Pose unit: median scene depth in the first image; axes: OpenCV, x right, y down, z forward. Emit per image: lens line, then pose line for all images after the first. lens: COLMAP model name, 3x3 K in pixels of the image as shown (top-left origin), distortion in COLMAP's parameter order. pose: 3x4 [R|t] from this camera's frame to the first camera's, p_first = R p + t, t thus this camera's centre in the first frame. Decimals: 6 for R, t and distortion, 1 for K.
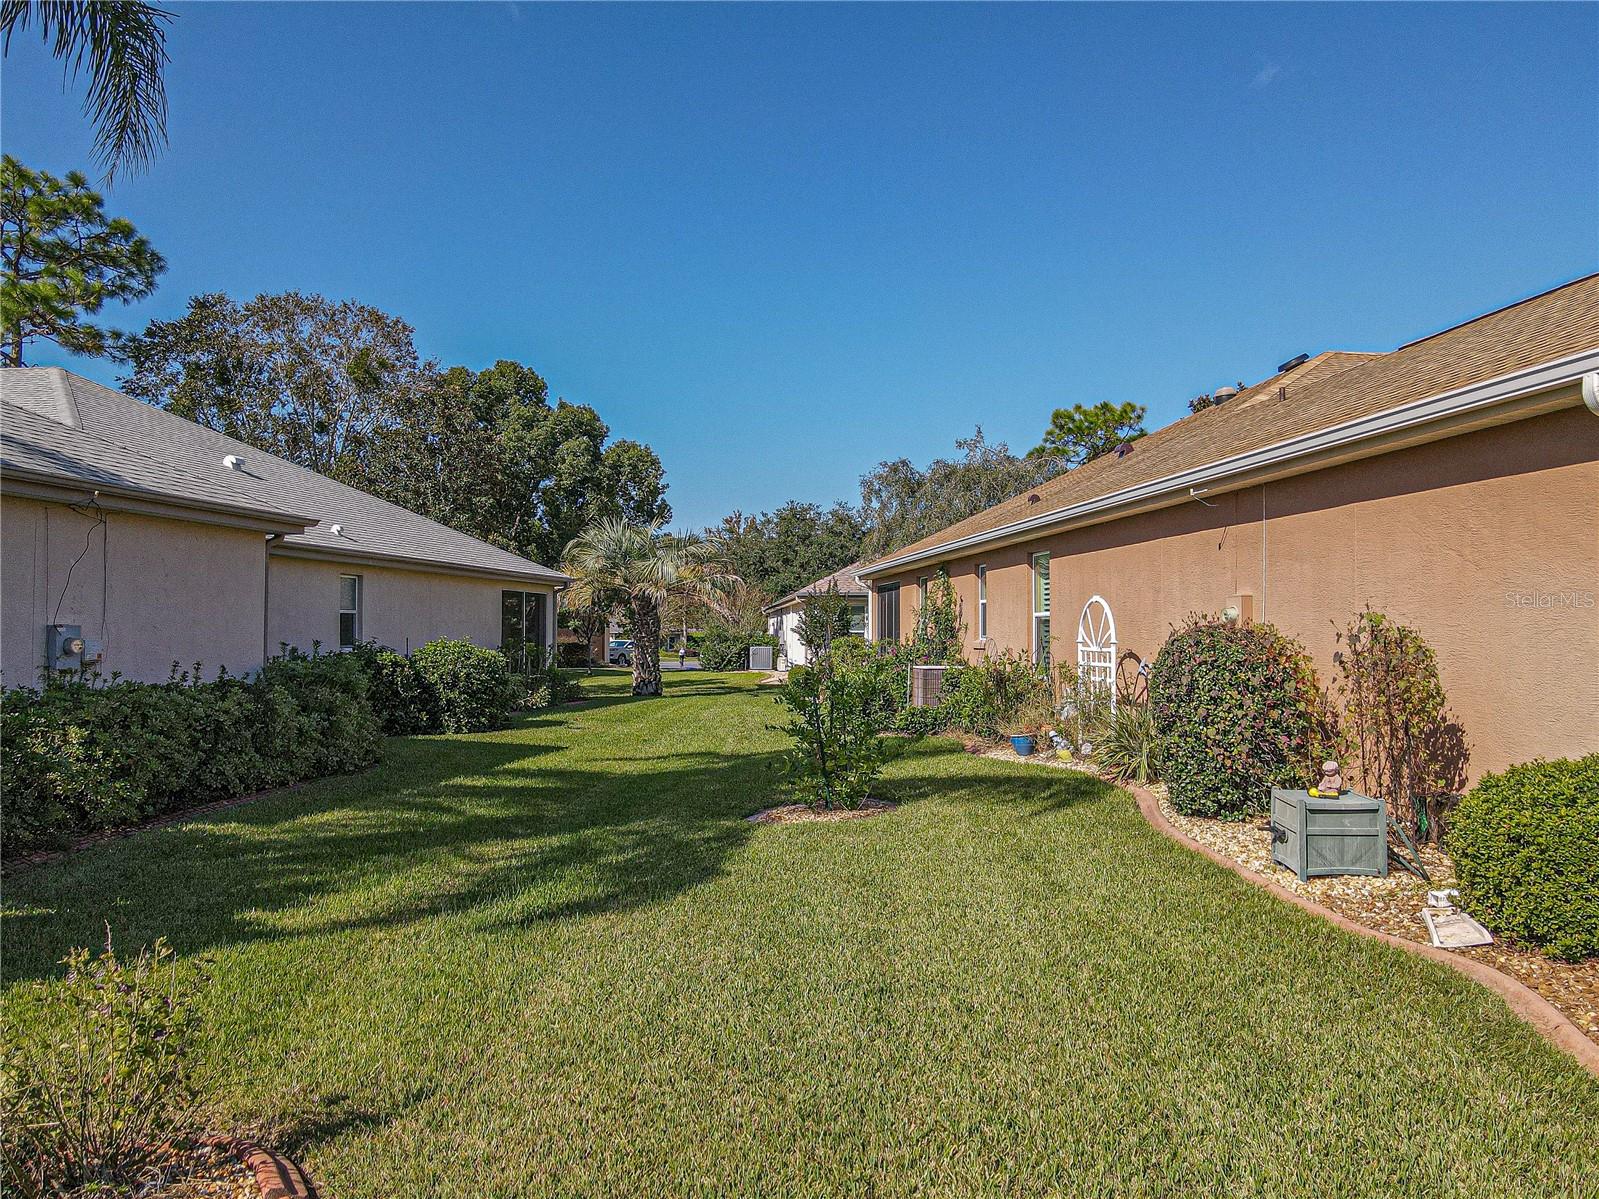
lens RADIAL K [[1178.0, 0, 797.4], [0, 1178.0, 603.1], [0, 0, 1]] dist [-0.001924, 0.027698]
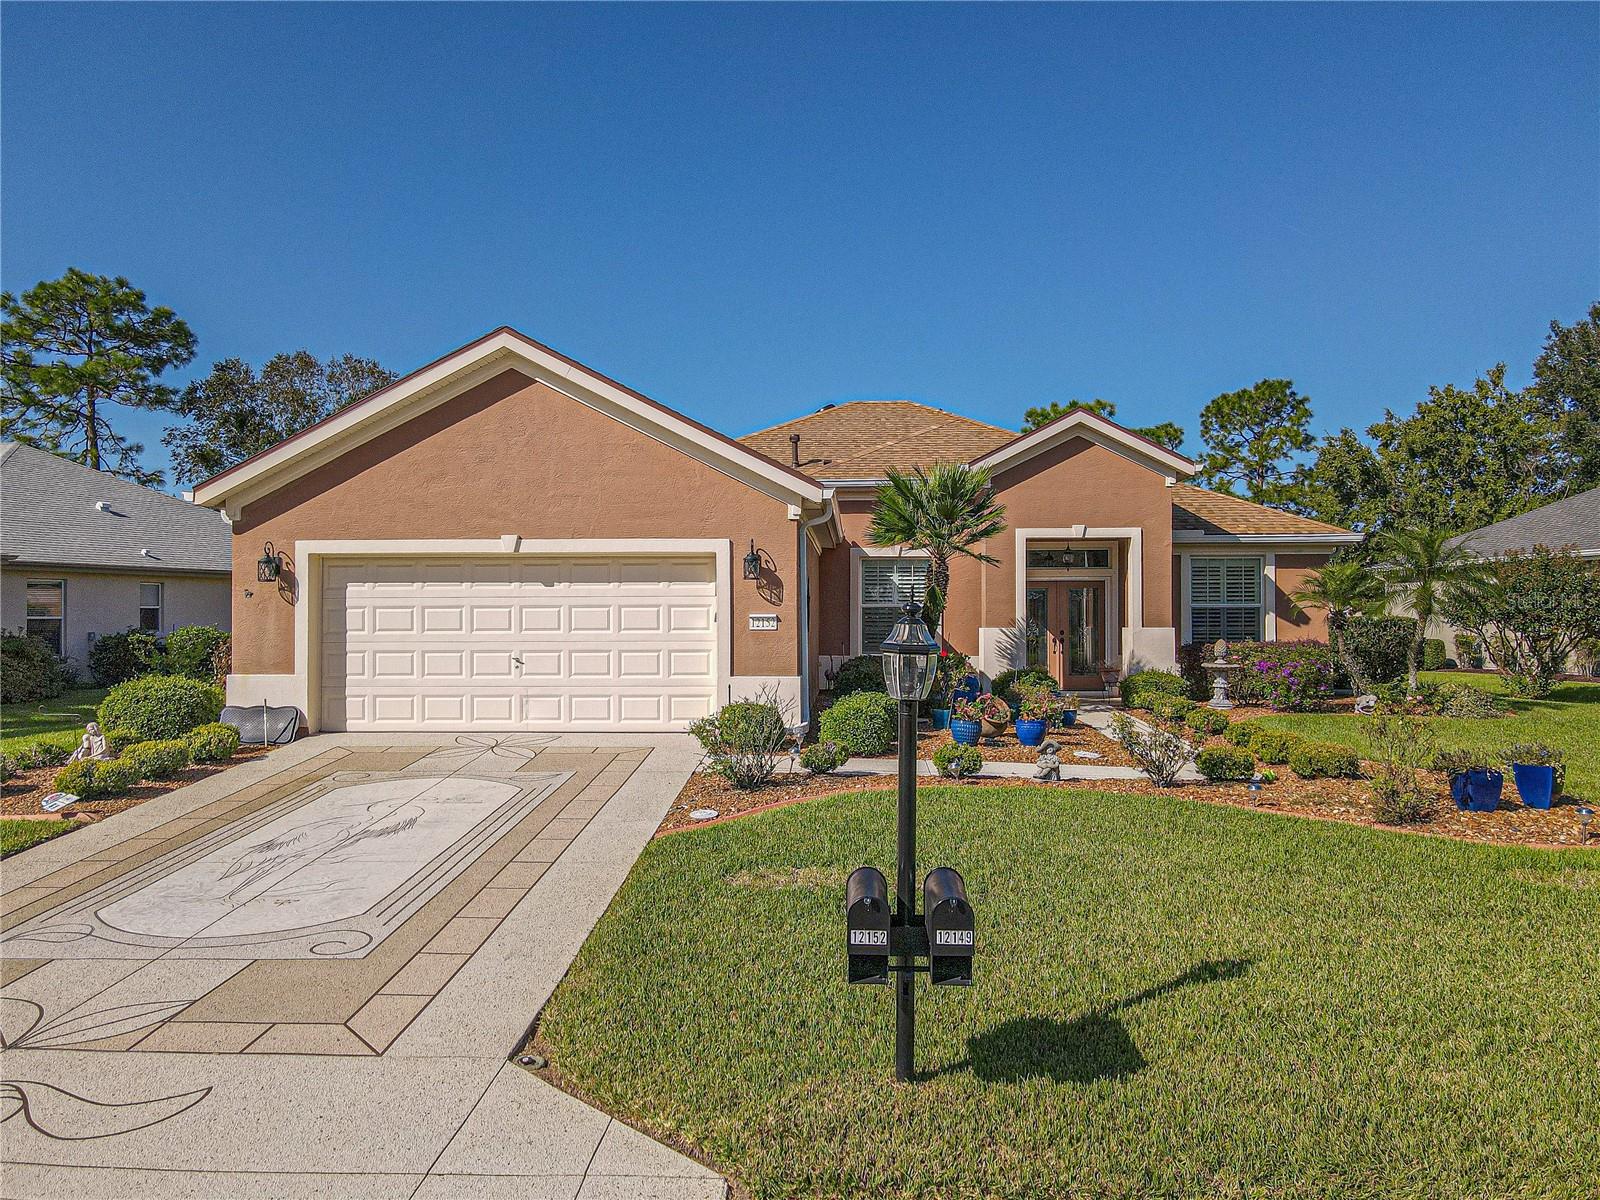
lens RADIAL K [[1178.7, 0, 797.9], [0, 1178.7, 603.6], [0, 0, 1]] dist [-0.001924, 0.027698]
pose [[0.982227, -0.005238, -0.187621, 0.539420], [0.007935, 0.999876, 0.013628, -0.008473], [0.187527, -0.014875, 0.982147, -0.243688]]
